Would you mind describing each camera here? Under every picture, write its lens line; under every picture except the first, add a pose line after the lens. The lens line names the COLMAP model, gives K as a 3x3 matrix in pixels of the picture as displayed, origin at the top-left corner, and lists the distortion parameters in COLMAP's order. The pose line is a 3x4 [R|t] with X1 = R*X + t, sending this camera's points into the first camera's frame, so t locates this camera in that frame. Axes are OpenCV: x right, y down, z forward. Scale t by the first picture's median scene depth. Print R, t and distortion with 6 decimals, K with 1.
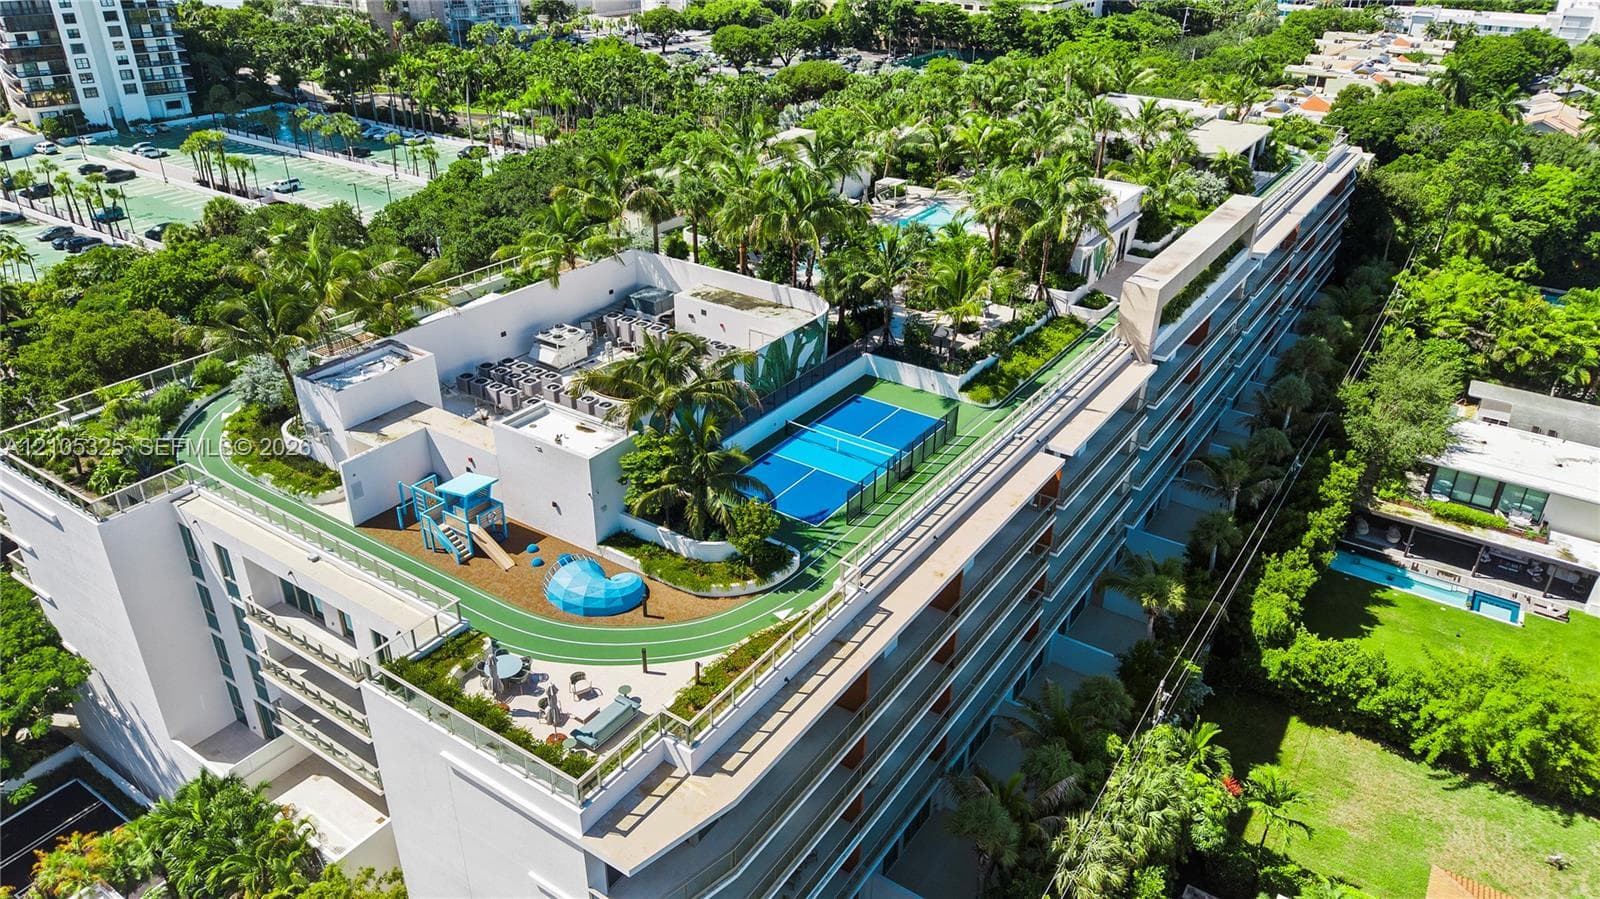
lens RADIAL K [[1081.1, 0, 800.0], [0, 1081.1, 449.5], [0, 0, 1]] dist [0.004442, 0.001684]
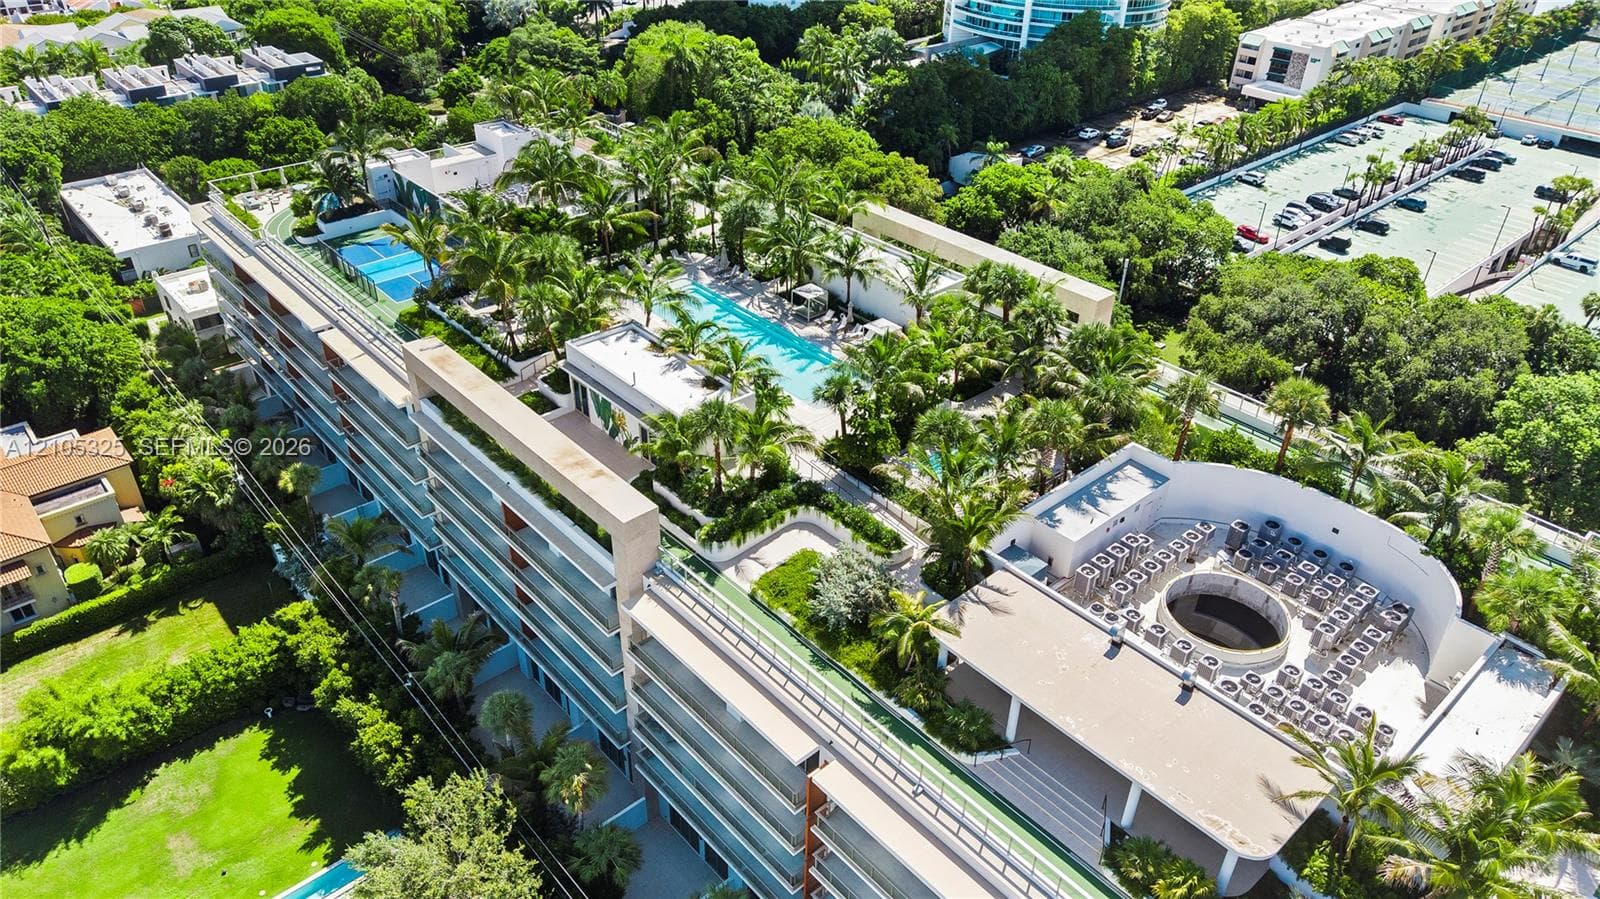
lens RADIAL K [[1081.1, 0, 800.0], [0, 1081.1, 449.5], [0, 0, 1]] dist [0.004442, 0.001684]
pose [[-0.243650, 0.509623, -0.825178, 0.397398], [-0.476290, 0.678283, 0.559536, -0.293972], [0.844857, 0.529355, 0.077465, 0.436824]]
